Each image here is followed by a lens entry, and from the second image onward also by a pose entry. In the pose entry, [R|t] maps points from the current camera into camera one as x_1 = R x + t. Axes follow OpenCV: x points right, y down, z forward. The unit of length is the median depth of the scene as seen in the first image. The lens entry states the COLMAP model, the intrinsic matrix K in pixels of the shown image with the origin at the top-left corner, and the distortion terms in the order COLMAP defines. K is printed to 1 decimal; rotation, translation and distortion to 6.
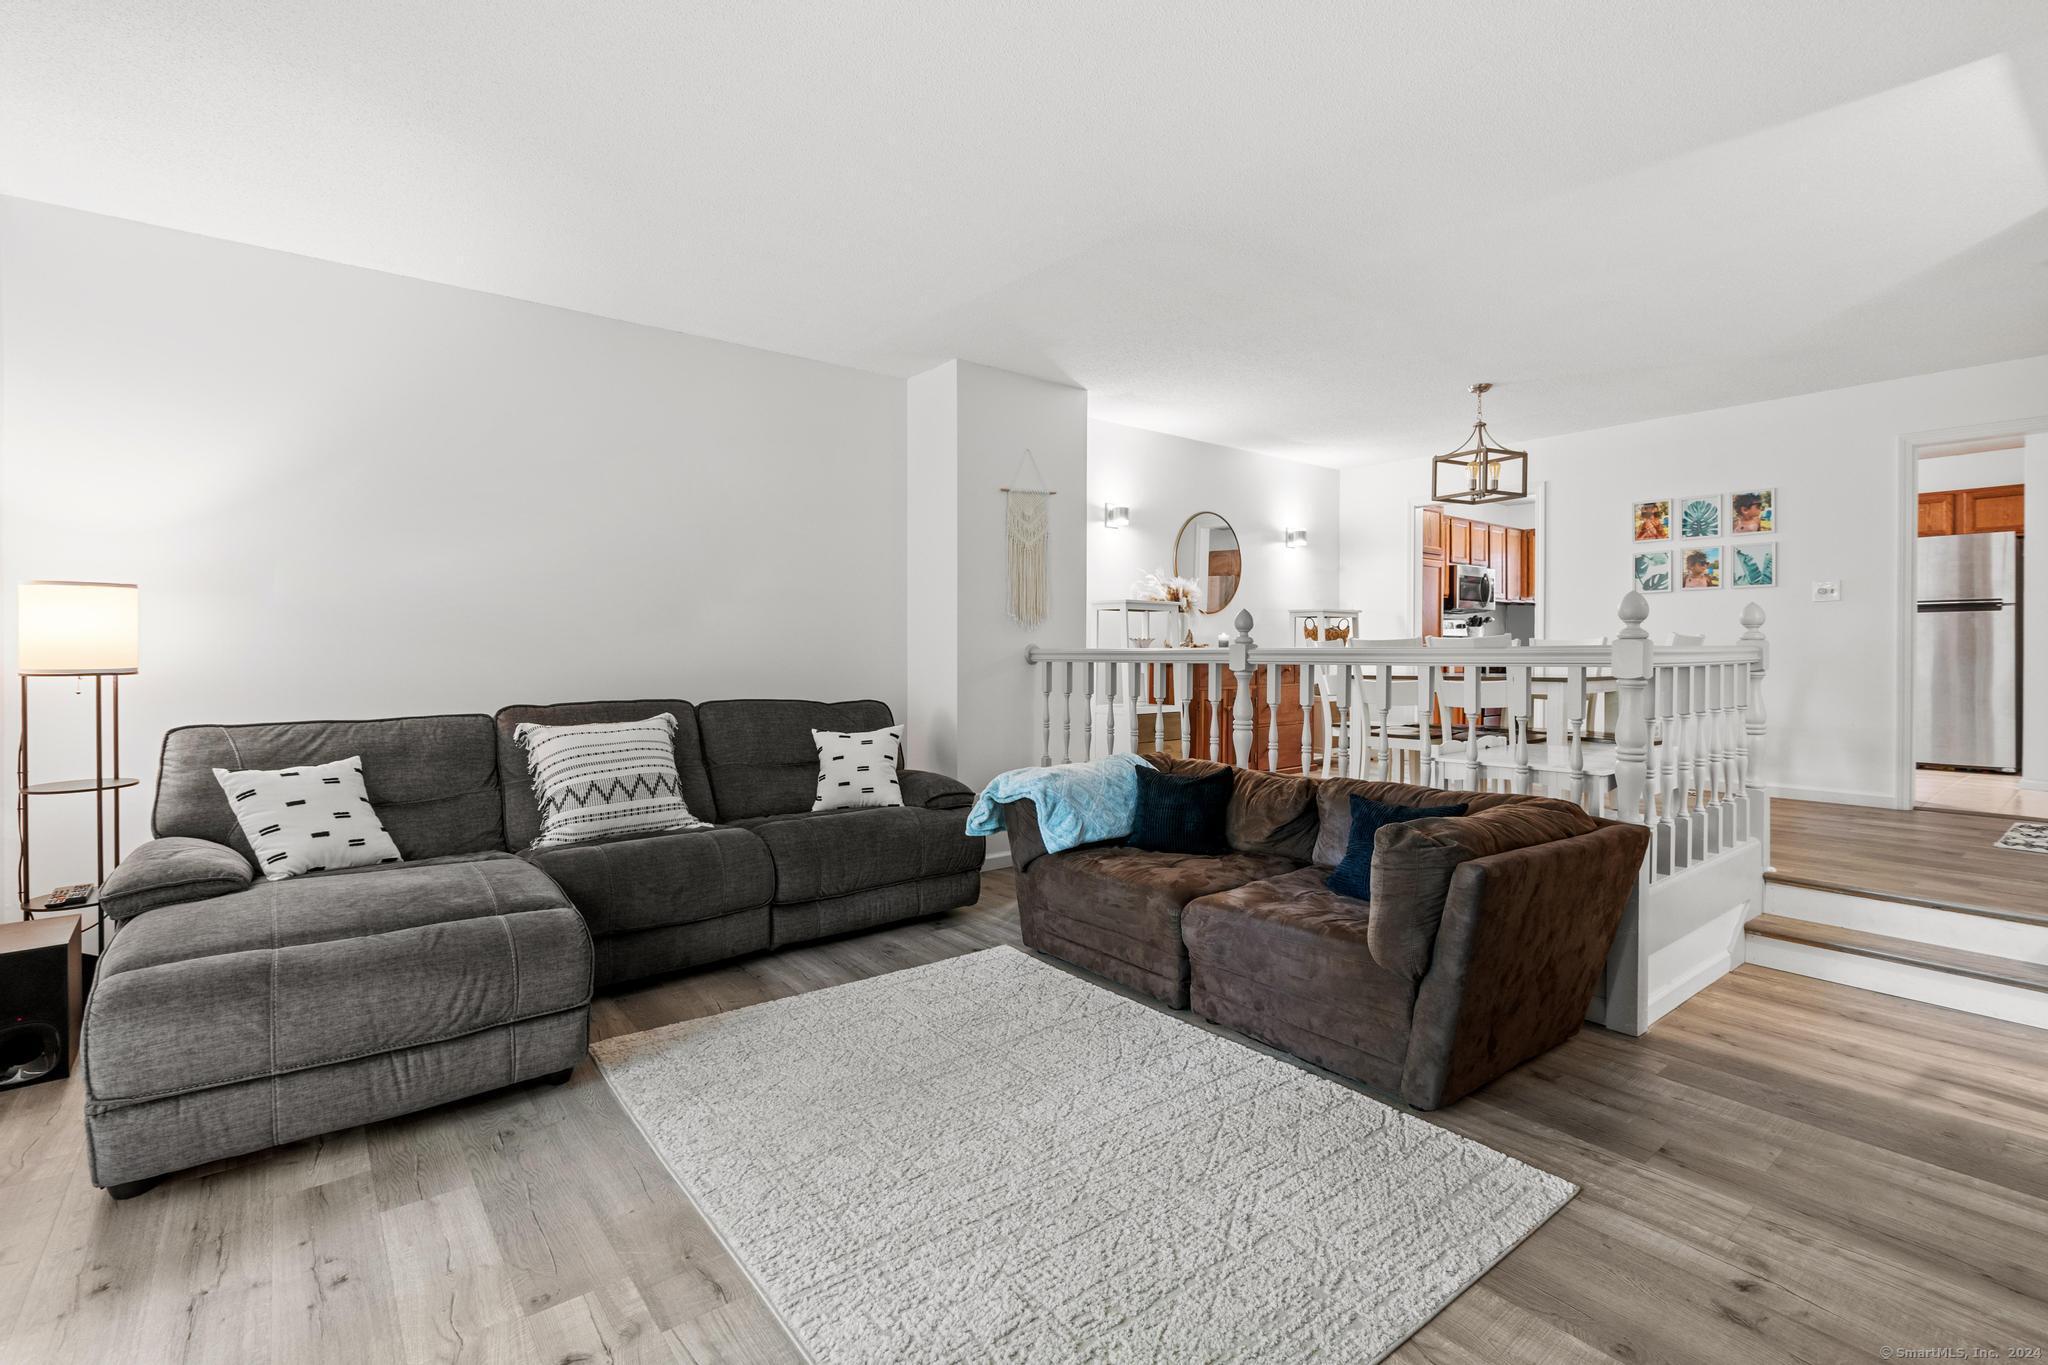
lens RADIAL K [[914.1, 0, 1017.0], [0, 914.1, 669.8], [0, 0, 1]] dist [-0.013560, 0.004575]
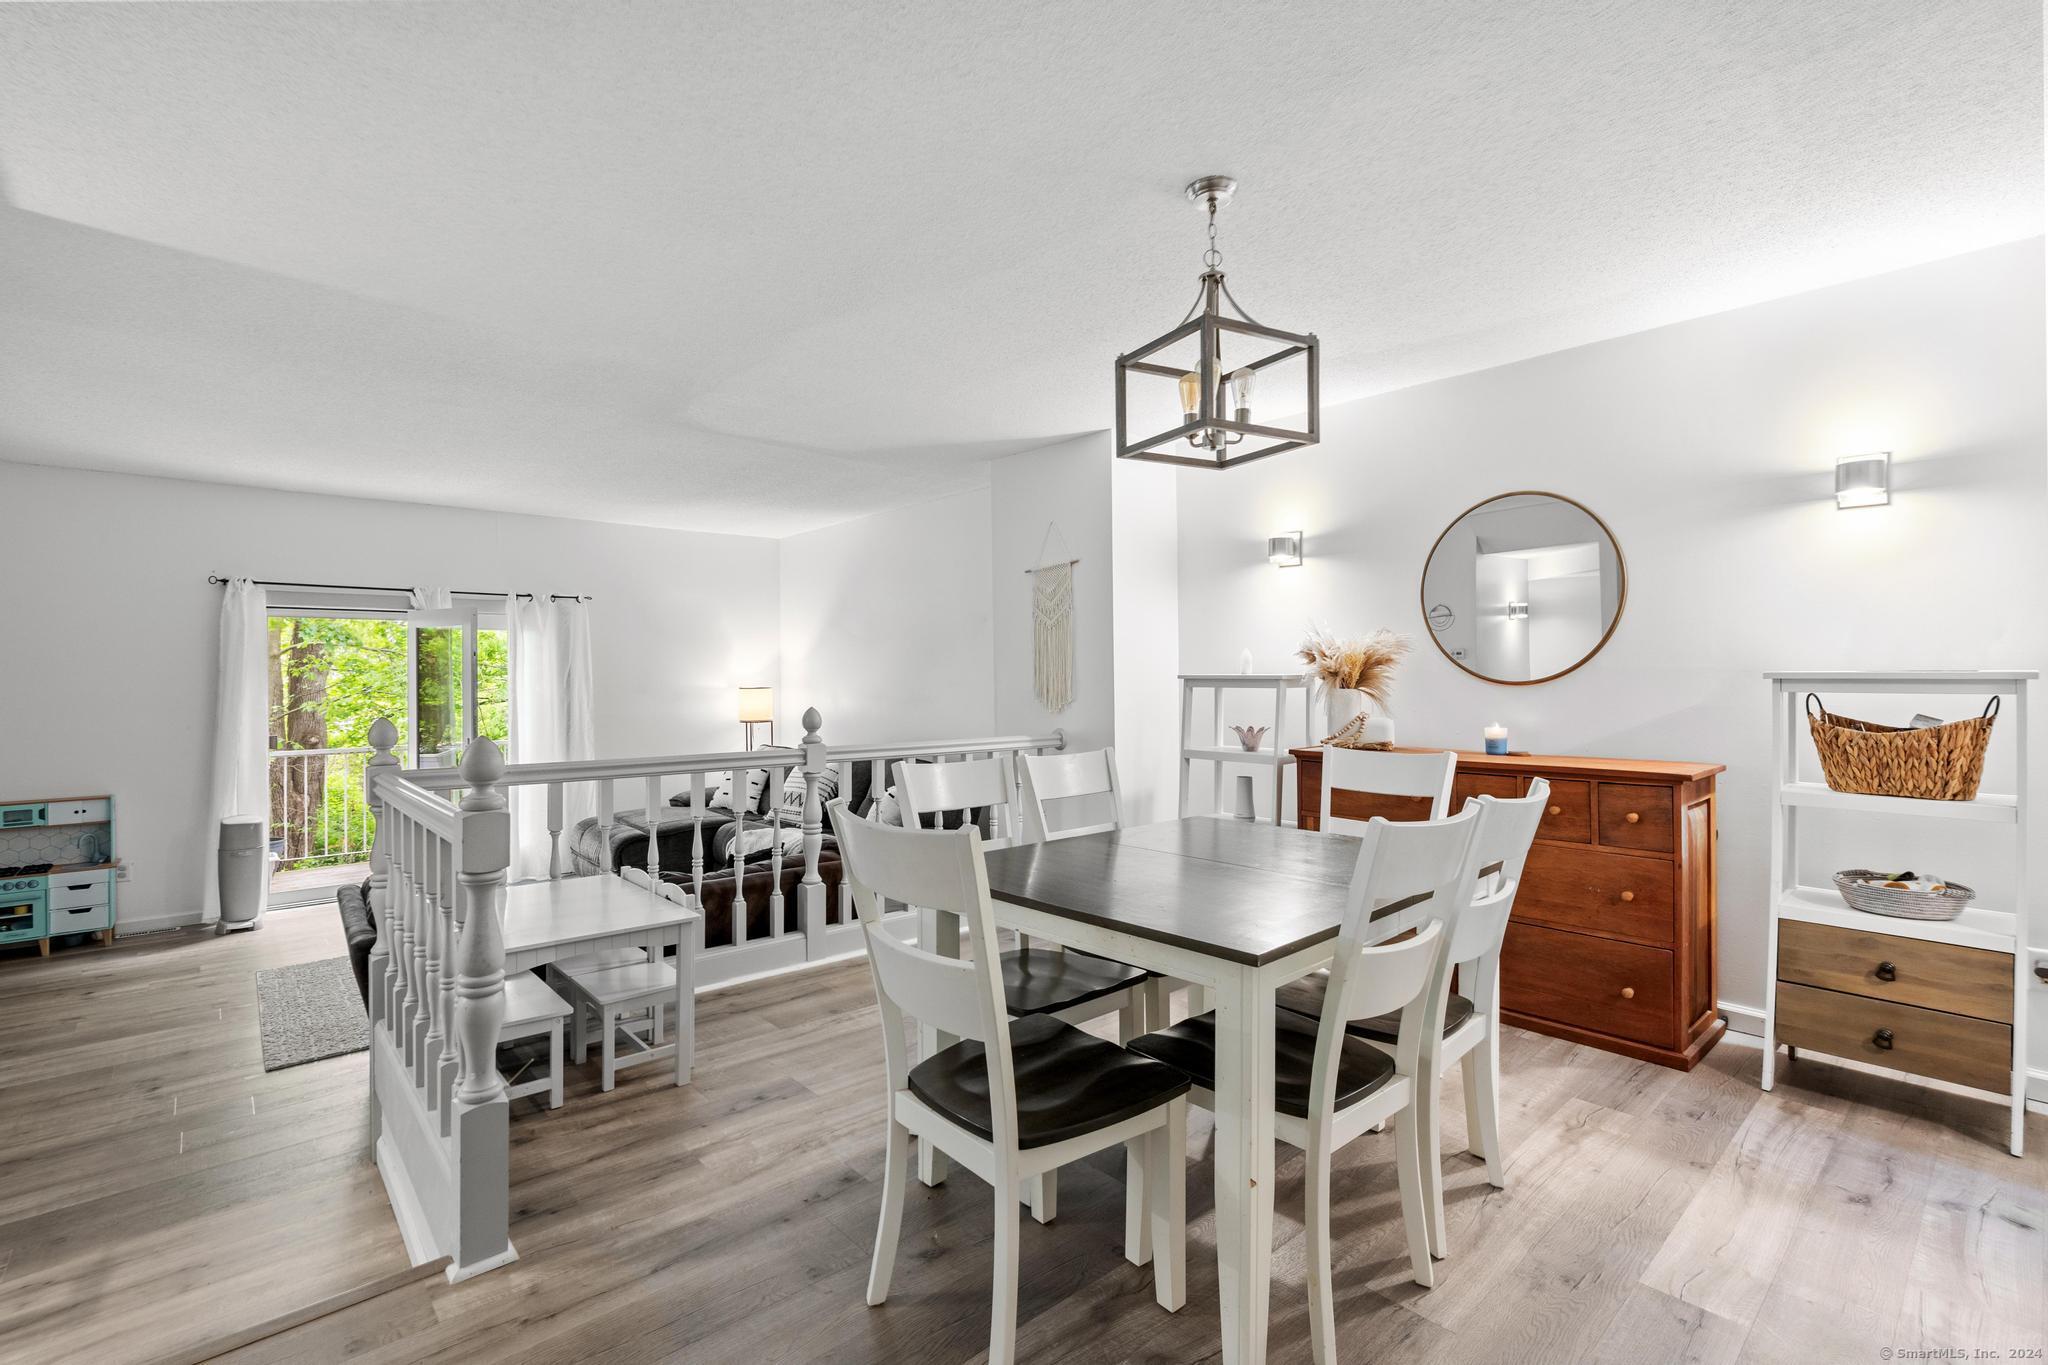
lens RADIAL K [[943.0, 0, 1024.0], [0, 943.0, 682.5], [0, 0, 1]] dist [-0.002575, 0.000171]
pose [[0.052801, 0.009345, -0.998561, 1.492076], [-0.021284, 0.999740, 0.008231, -0.126938], [0.998378, 0.020819, 0.052986, 1.404435]]
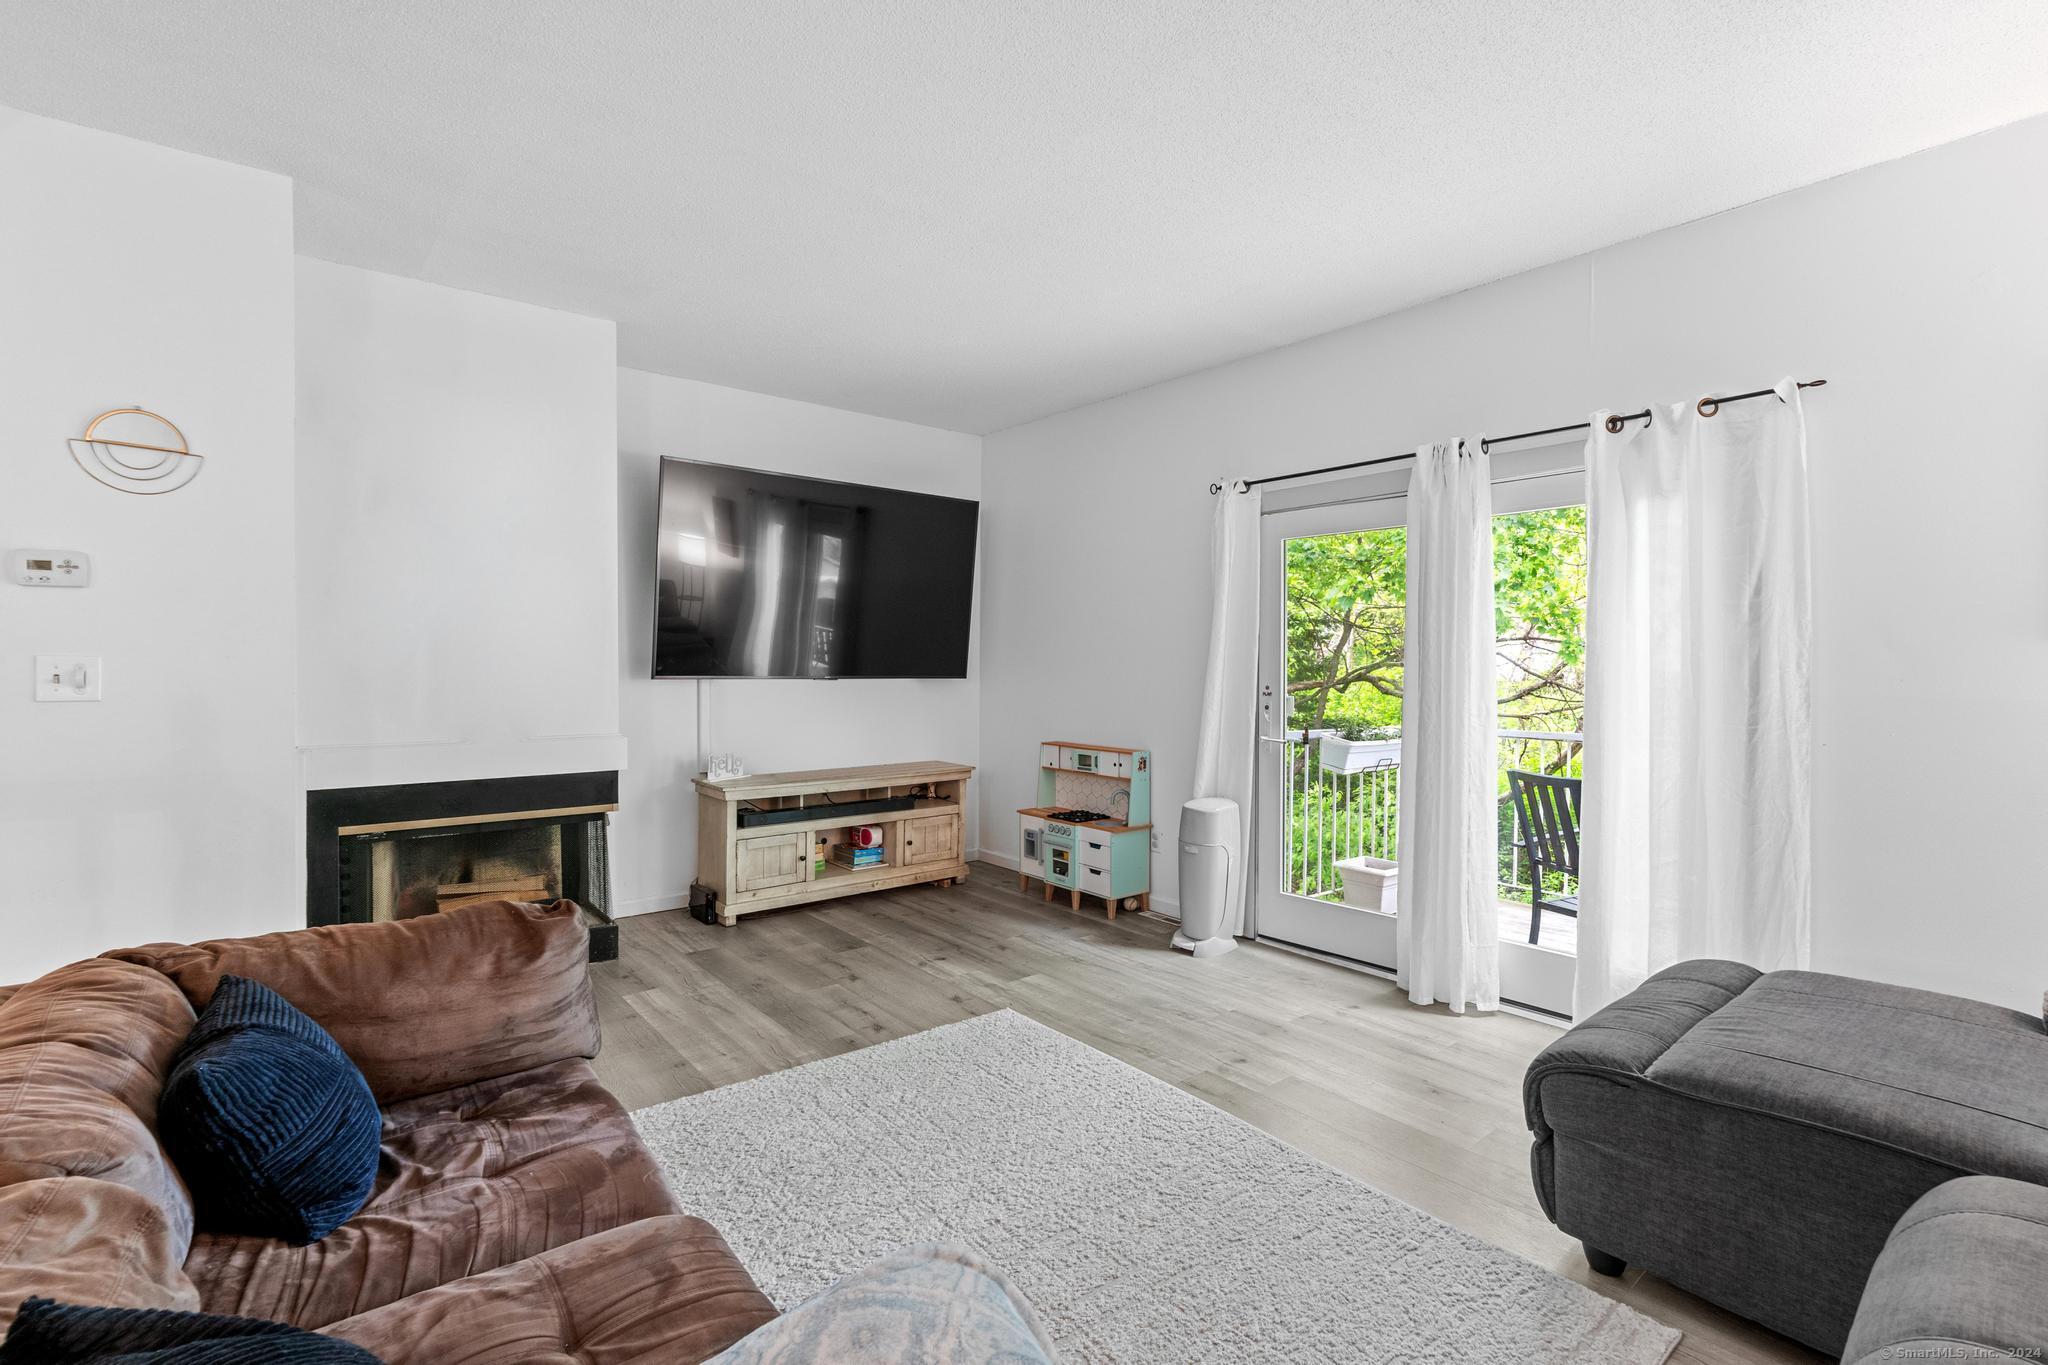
lens RADIAL K [[930.5, 0, 1026.1], [0, 930.5, 675.0], [0, 0, 1]] dist [-0.003907, 0.000242]
pose [[-0.999891, -0.014108, -0.004286, -0.001880], [-0.014240, 0.999371, 0.032477, -0.046843], [0.003825, 0.032534, -0.999463, 1.334605]]
